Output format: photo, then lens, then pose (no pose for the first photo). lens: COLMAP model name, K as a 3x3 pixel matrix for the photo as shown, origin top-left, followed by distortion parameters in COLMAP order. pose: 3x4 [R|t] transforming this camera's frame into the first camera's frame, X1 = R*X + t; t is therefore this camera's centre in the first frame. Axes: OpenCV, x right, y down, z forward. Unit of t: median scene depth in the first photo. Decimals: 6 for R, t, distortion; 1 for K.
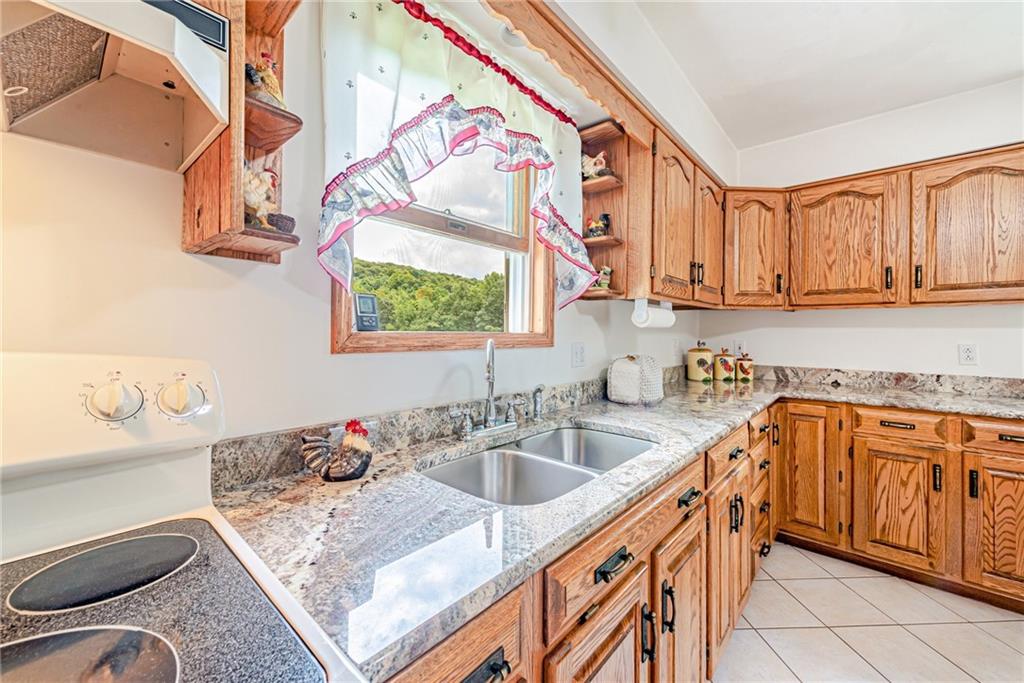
lens RADIAL K [[394.4, 0, 507.4], [0, 394.4, 331.8], [0, 0, 1]] dist [0.008653, -0.000075]
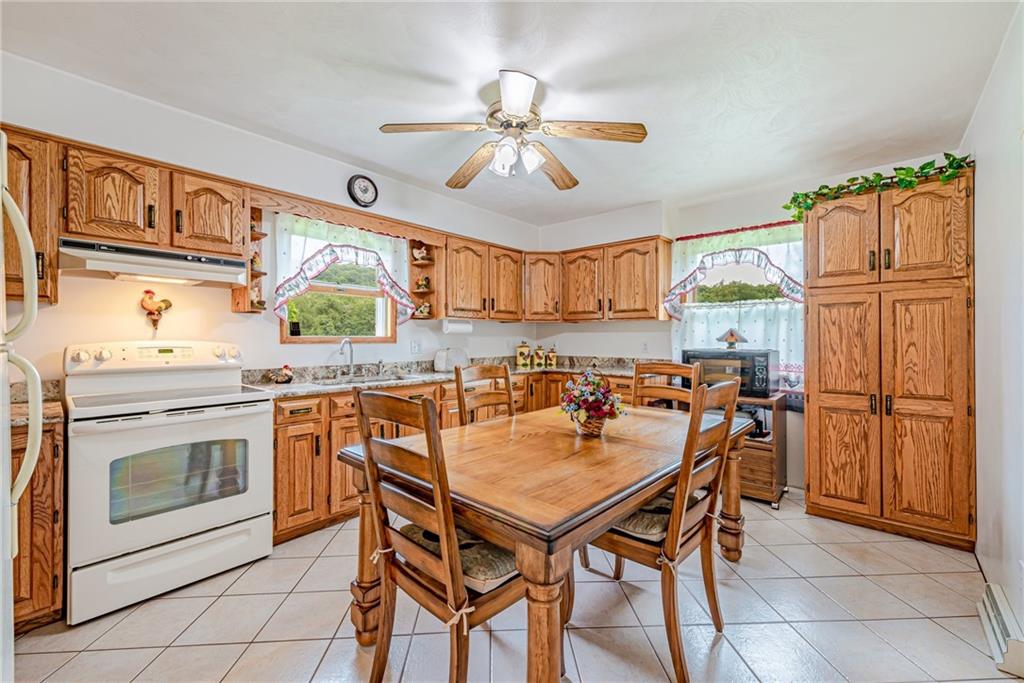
lens RADIAL K [[409.9, 0, 512.9], [0, 409.9, 338.5], [0, 0, 1]] dist [0.015162, -0.005399]
pose [[0.999955, -0.009533, -0.000128, 0.683933], [0.009533, 0.999955, -0.000204, 0.018276], [0.000130, 0.000202, 1.000000, -1.092348]]
